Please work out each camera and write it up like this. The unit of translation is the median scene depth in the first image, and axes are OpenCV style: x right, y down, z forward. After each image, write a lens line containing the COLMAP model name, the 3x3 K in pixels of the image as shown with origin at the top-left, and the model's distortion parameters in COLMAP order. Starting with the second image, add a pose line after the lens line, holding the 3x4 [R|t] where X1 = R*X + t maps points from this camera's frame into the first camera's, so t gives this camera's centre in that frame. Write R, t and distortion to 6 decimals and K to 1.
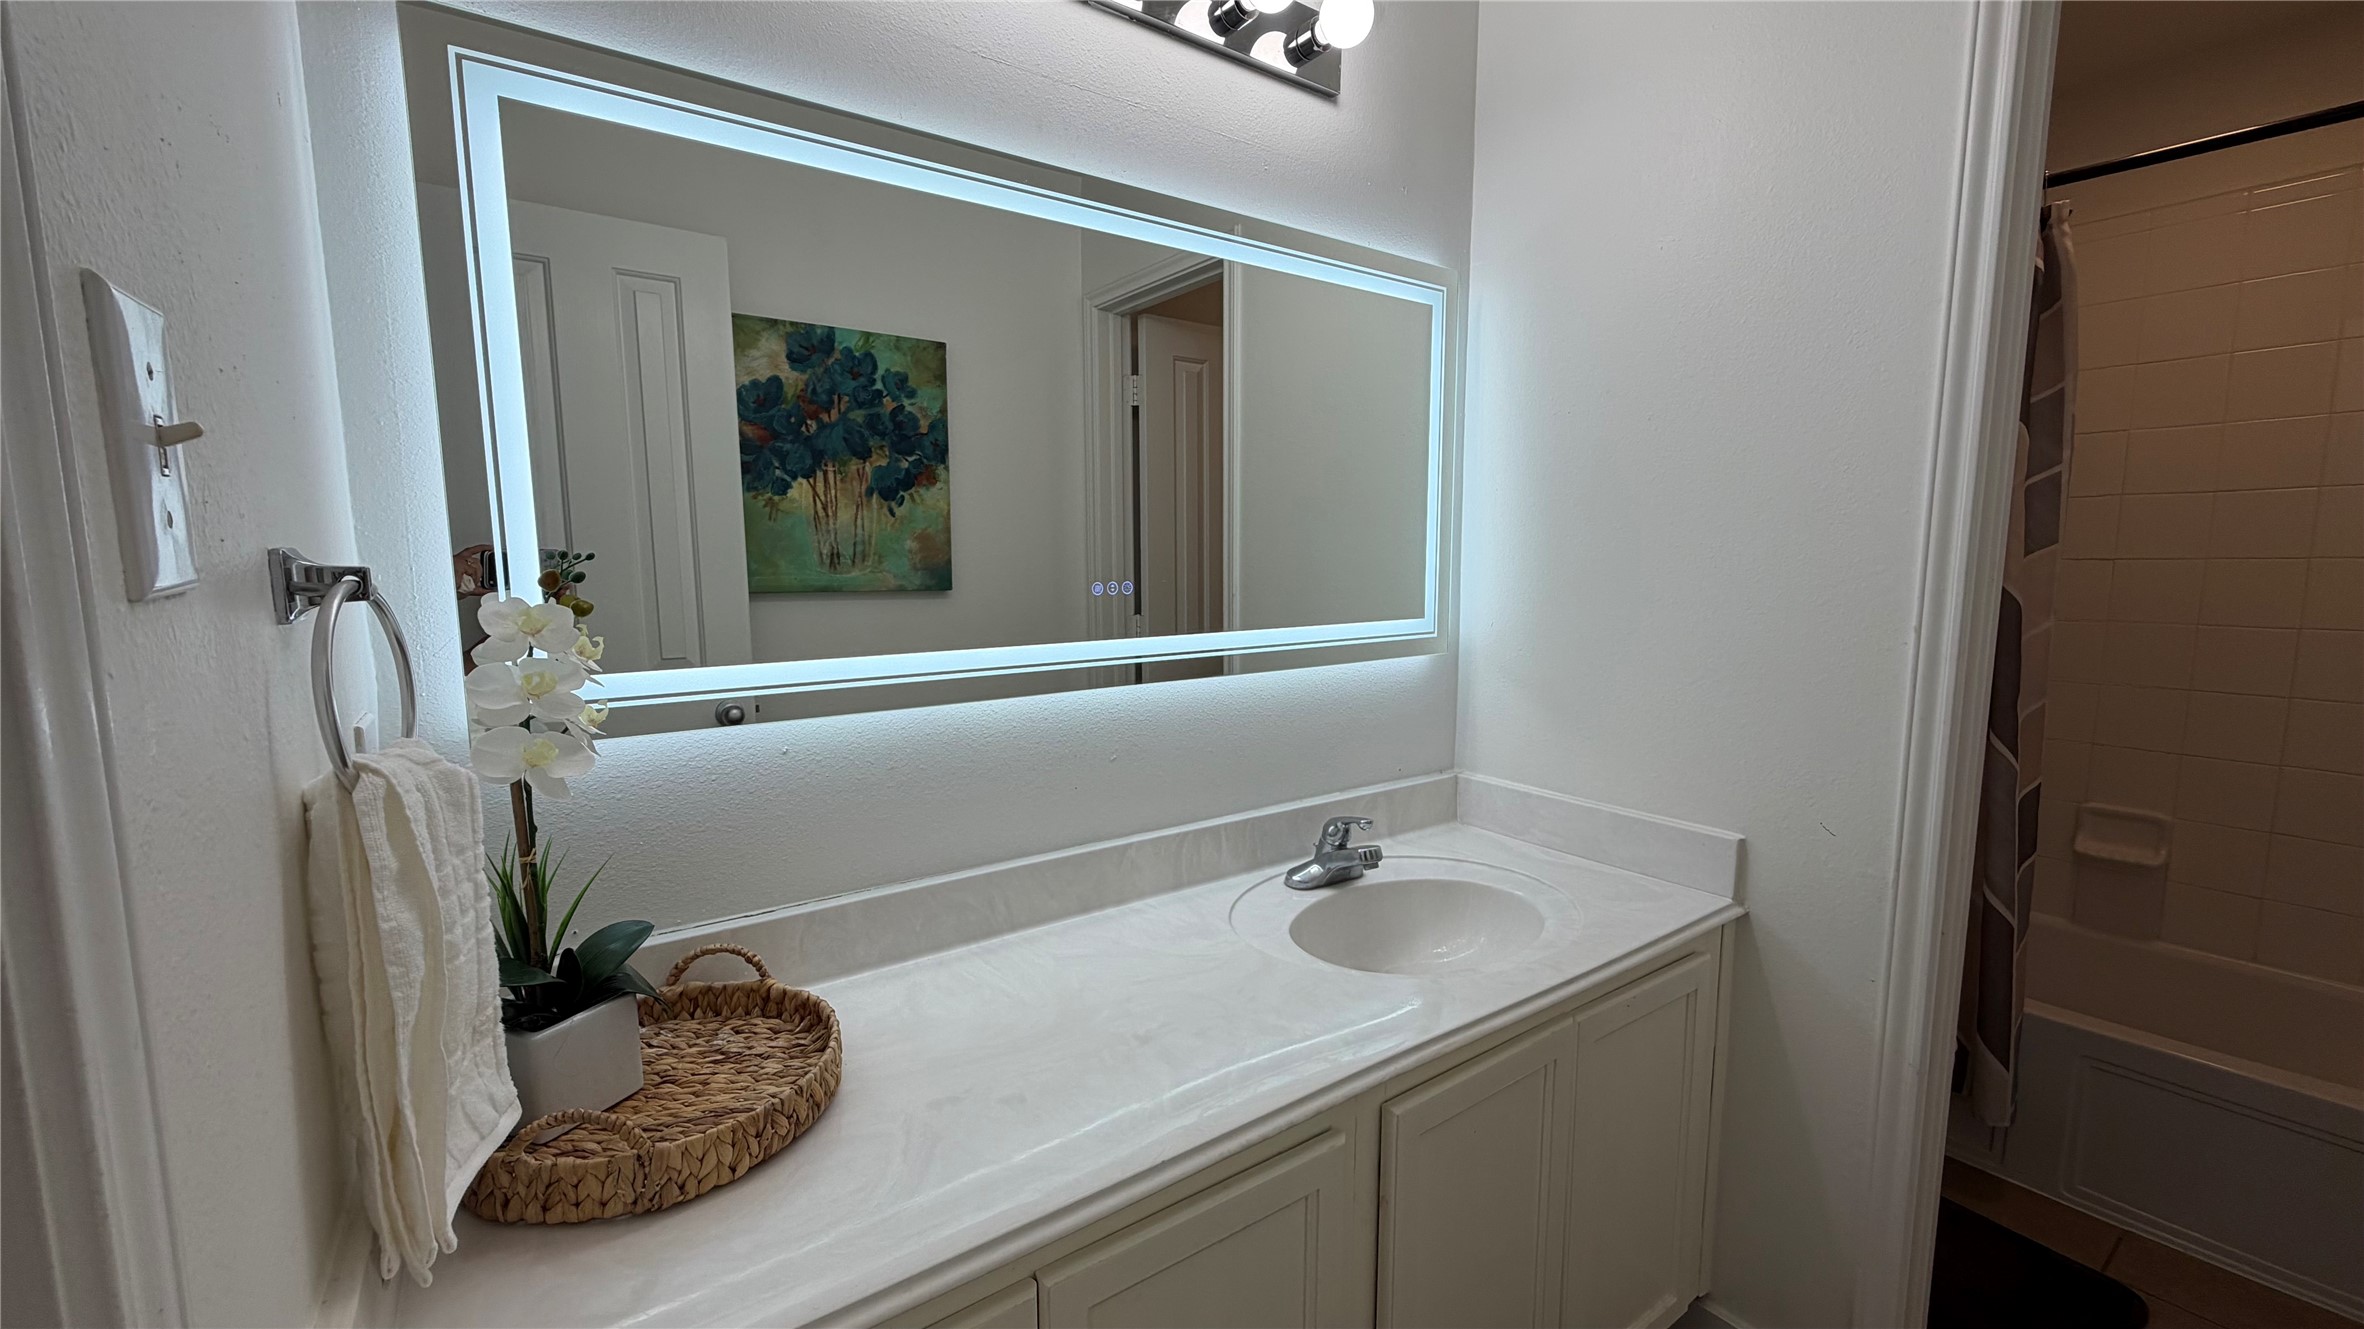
lens RADIAL K [[941.3, 0, 1193.3], [0, 941.3, 666.9], [0, 0, 1]] dist [0.000732, 0.000210]
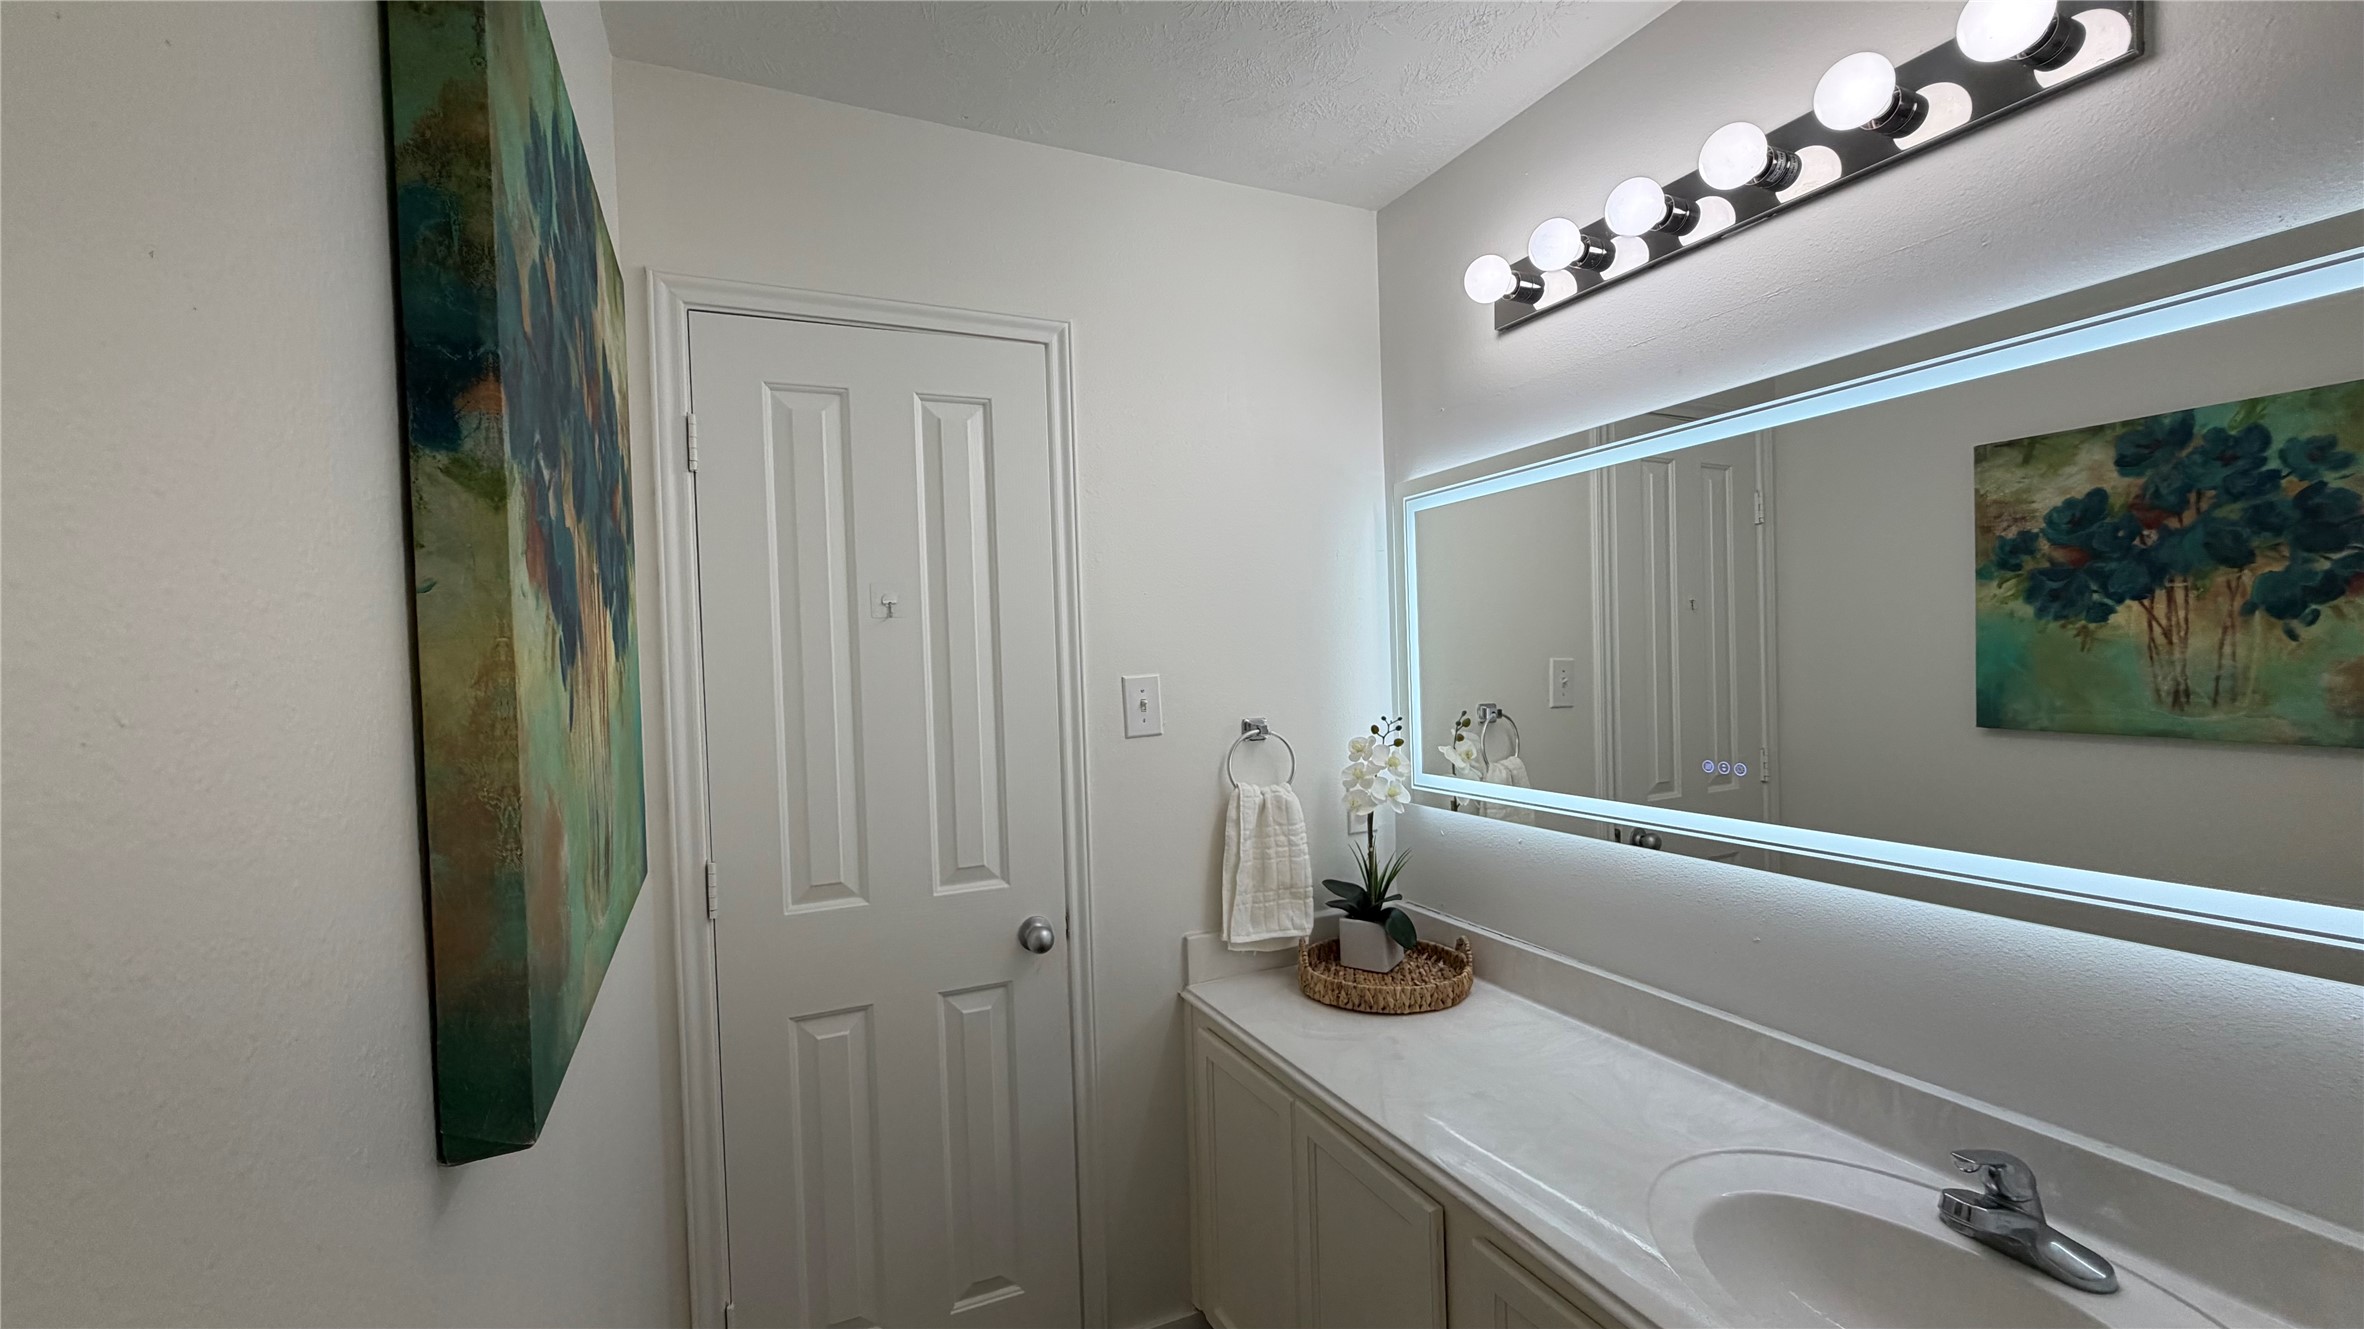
lens RADIAL K [[941.3, 0, 1165.8], [0, 941.3, 661.1], [0, 0, 1]] dist [0.000732, 0.000210]
pose [[-0.192873, 0.015990, -0.981093, 0.572328], [-0.086128, 0.995732, 0.033160, -0.099183], [0.977437, 0.090895, -0.190672, 0.319462]]
